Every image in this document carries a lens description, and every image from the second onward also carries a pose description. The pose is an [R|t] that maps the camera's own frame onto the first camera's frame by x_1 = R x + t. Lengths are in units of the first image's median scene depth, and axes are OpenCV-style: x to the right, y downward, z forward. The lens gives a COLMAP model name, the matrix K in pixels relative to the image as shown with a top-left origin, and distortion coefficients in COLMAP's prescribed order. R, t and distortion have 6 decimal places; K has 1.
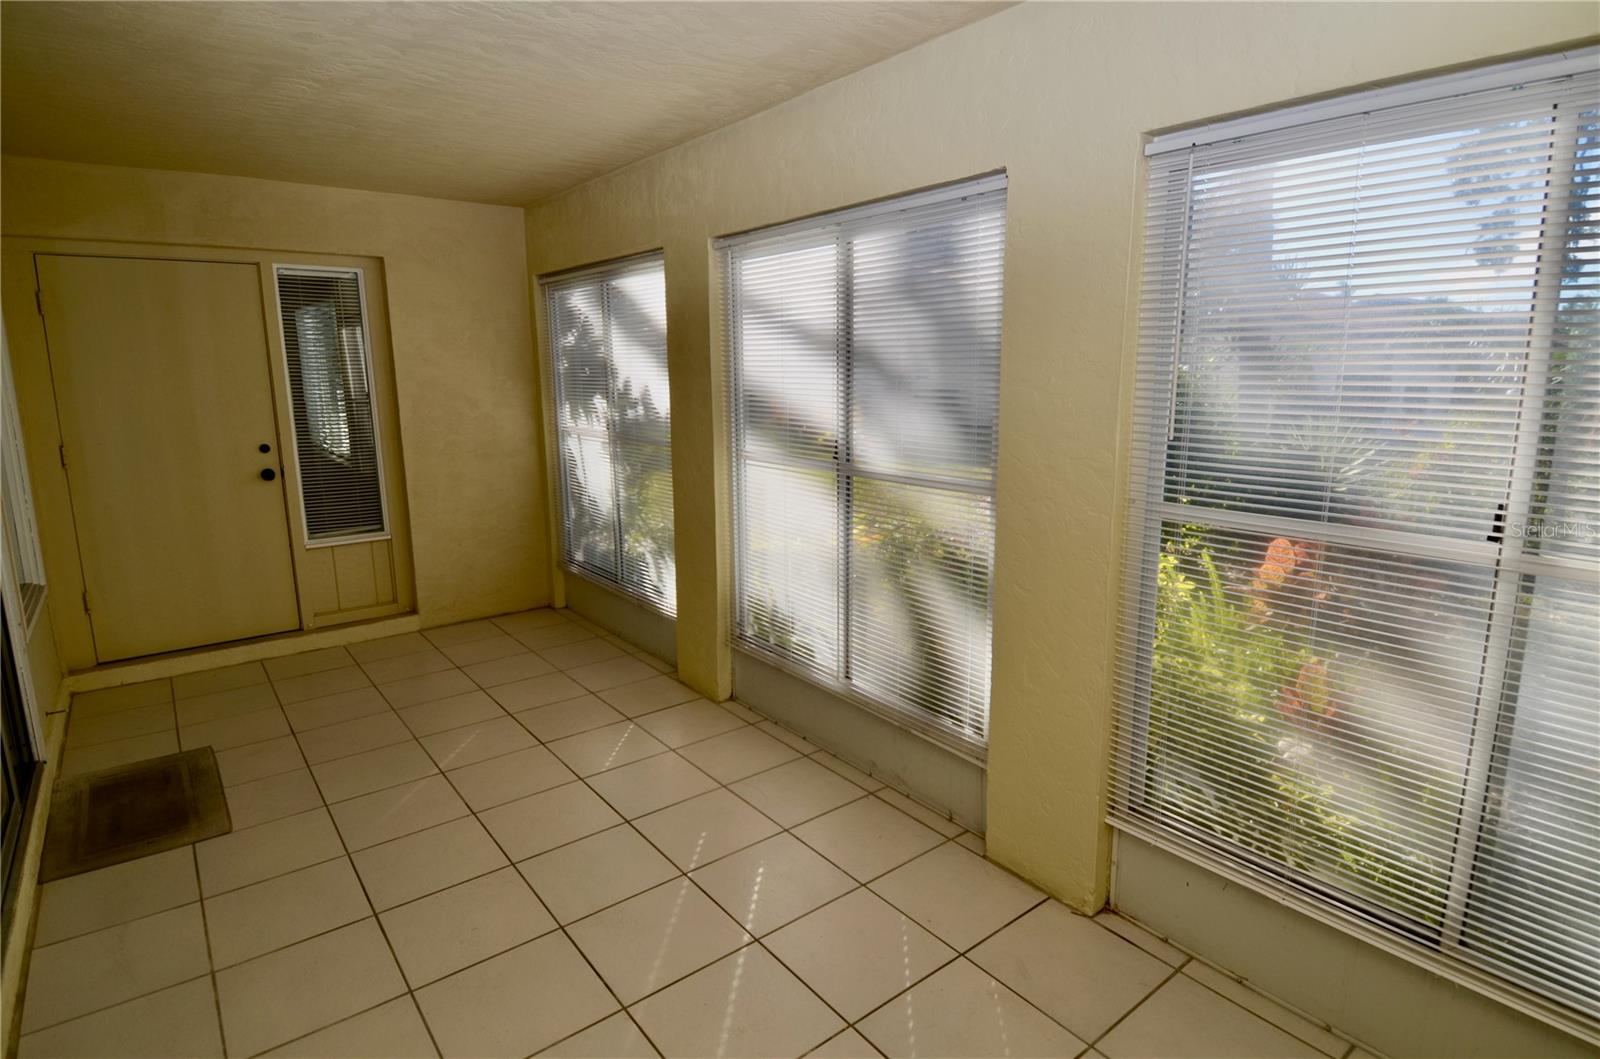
lens RADIAL K [[842.7, 0, 817.0], [0, 842.7, 517.7], [0, 0, 1]] dist [0.066061, -0.062606]
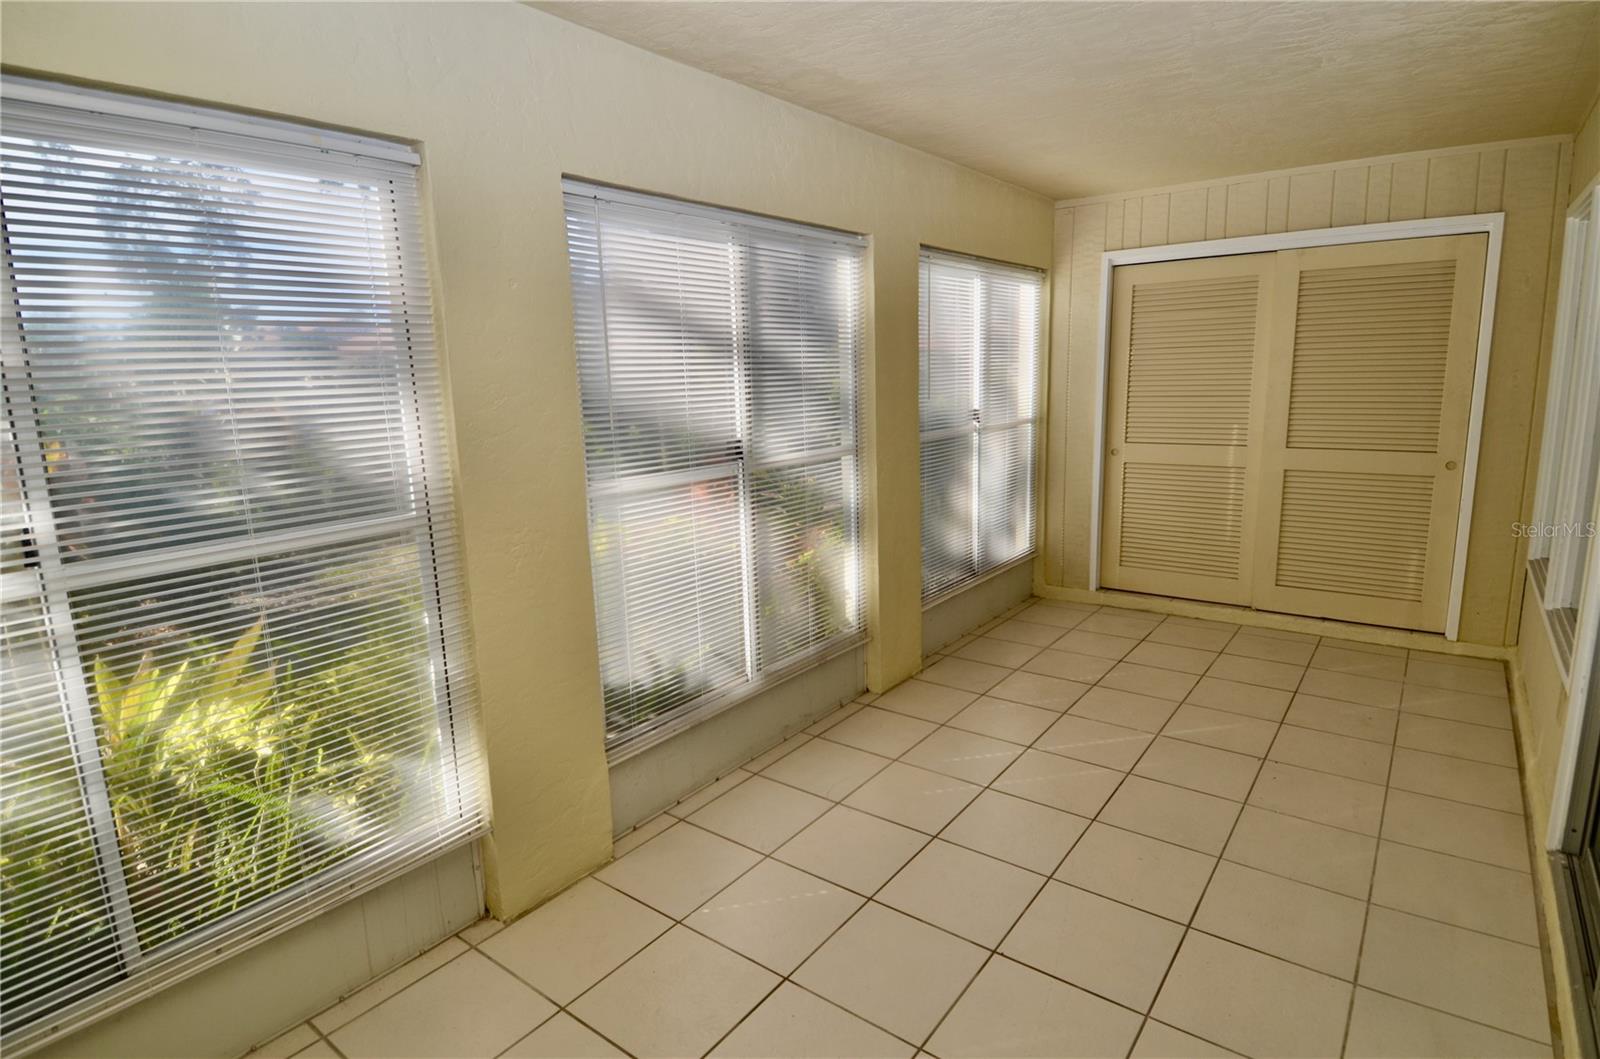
lens RADIAL K [[842.7, 0, 817.0], [0, 842.7, 517.7], [0, 0, 1]] dist [0.066061, -0.062606]
pose [[-0.253285, -0.166240, 0.953001, -0.948486], [0.198795, 0.955155, 0.219451, -0.203010], [-0.946746, 0.245036, -0.208878, 1.127422]]
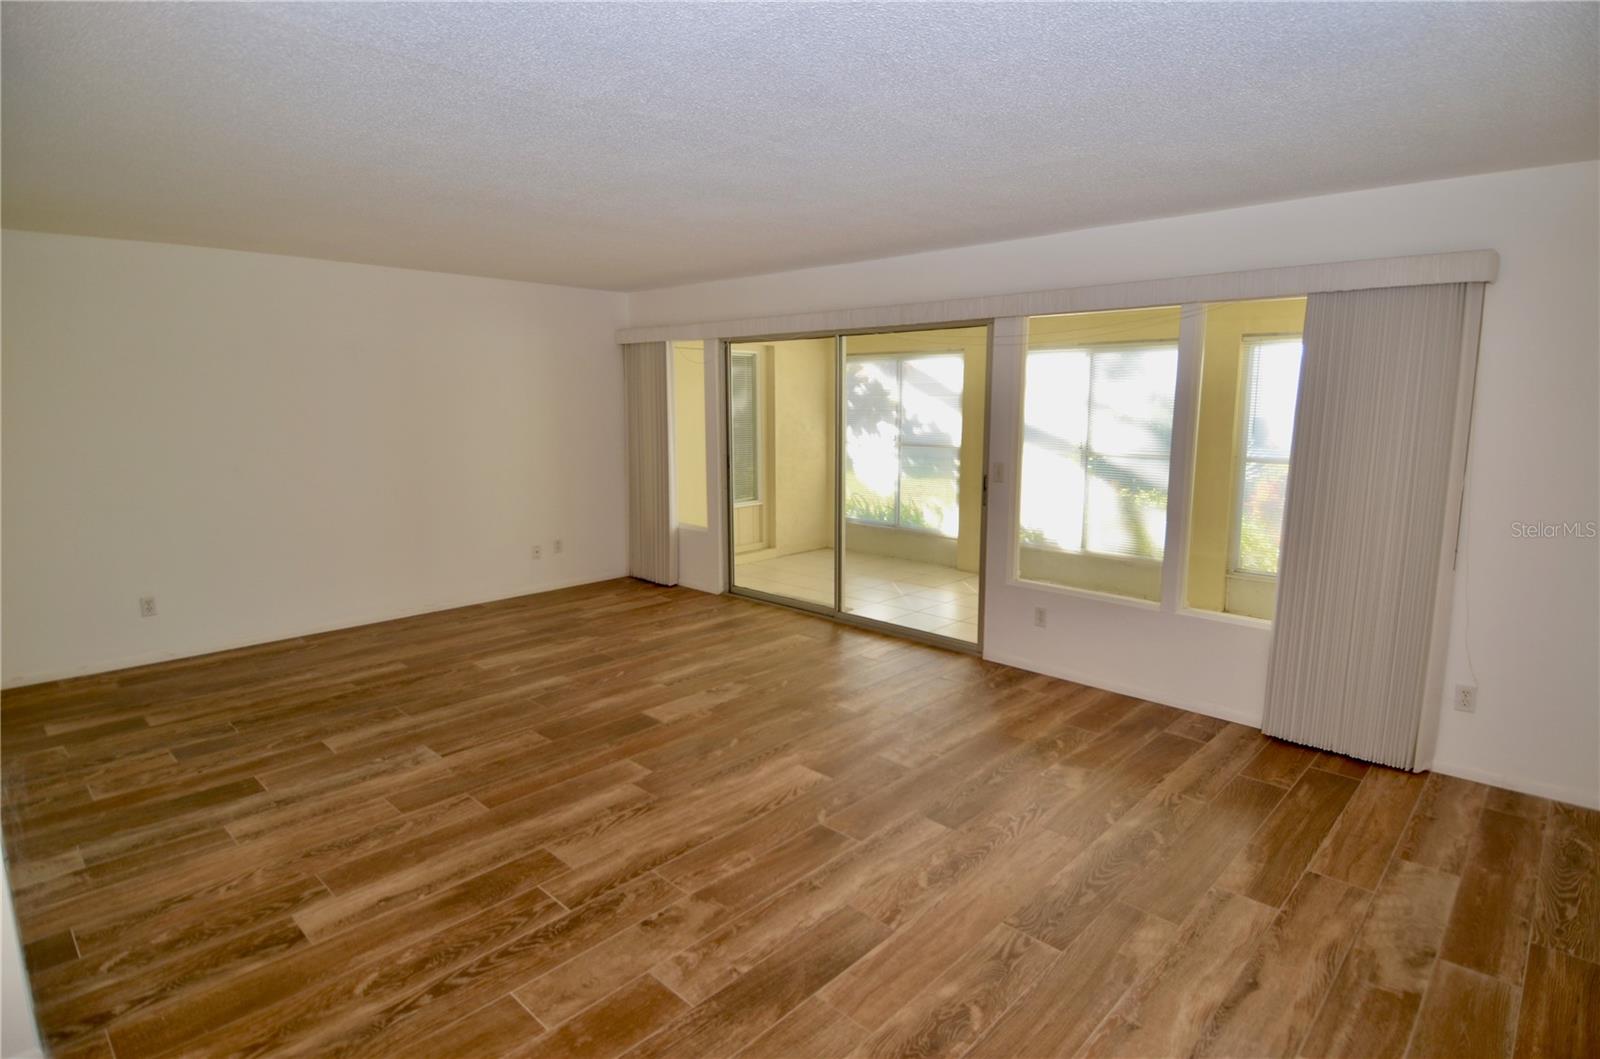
lens RADIAL K [[830.4, 0, 808.1], [0, 830.4, 514.4], [0, 0, 1]] dist [0.028082, -0.031612]
pose [[0.990779, -0.016373, 0.134498, -0.981845], [0.020907, 0.999257, -0.032364, 0.159767], [-0.133868, 0.034878, 0.990385, -1.073786]]
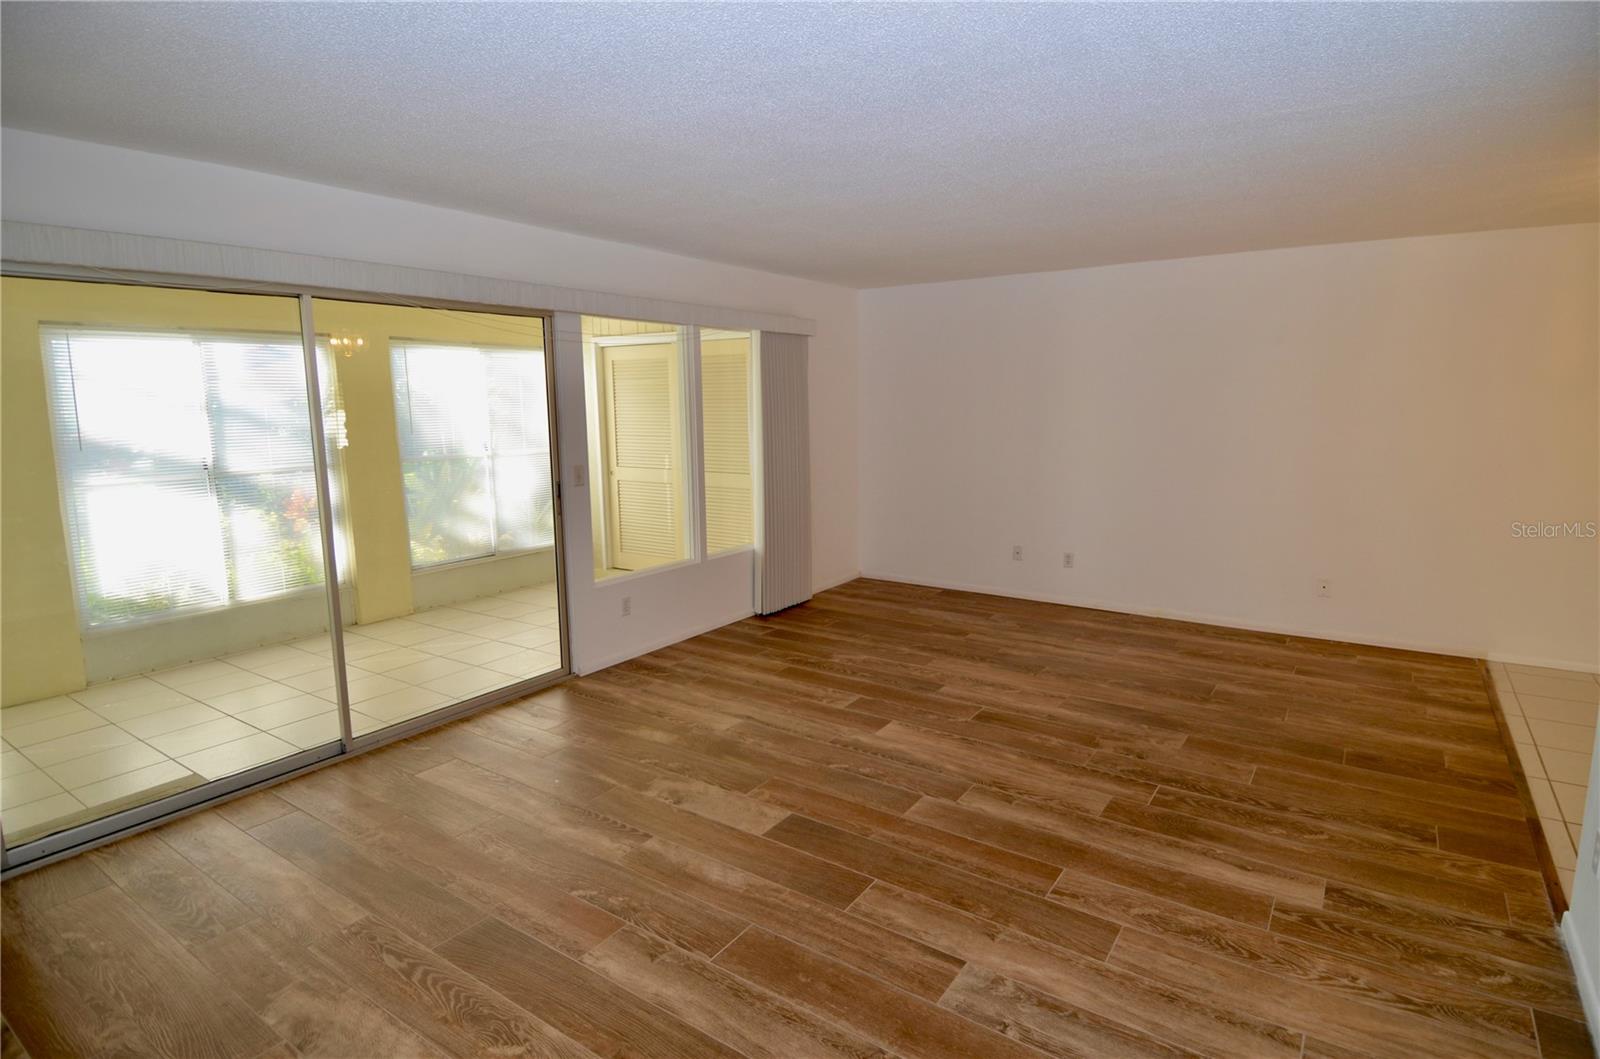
lens RADIAL K [[838.9, 0, 826.0], [0, 838.9, 517.6], [0, 0, 1]] dist [0.041919, -0.041491]
pose [[-0.299217, -0.135605, 0.944500, -1.910350], [0.177530, 0.964655, 0.194740, -0.085702], [-0.937524, 0.225947, -0.264567, 0.322766]]
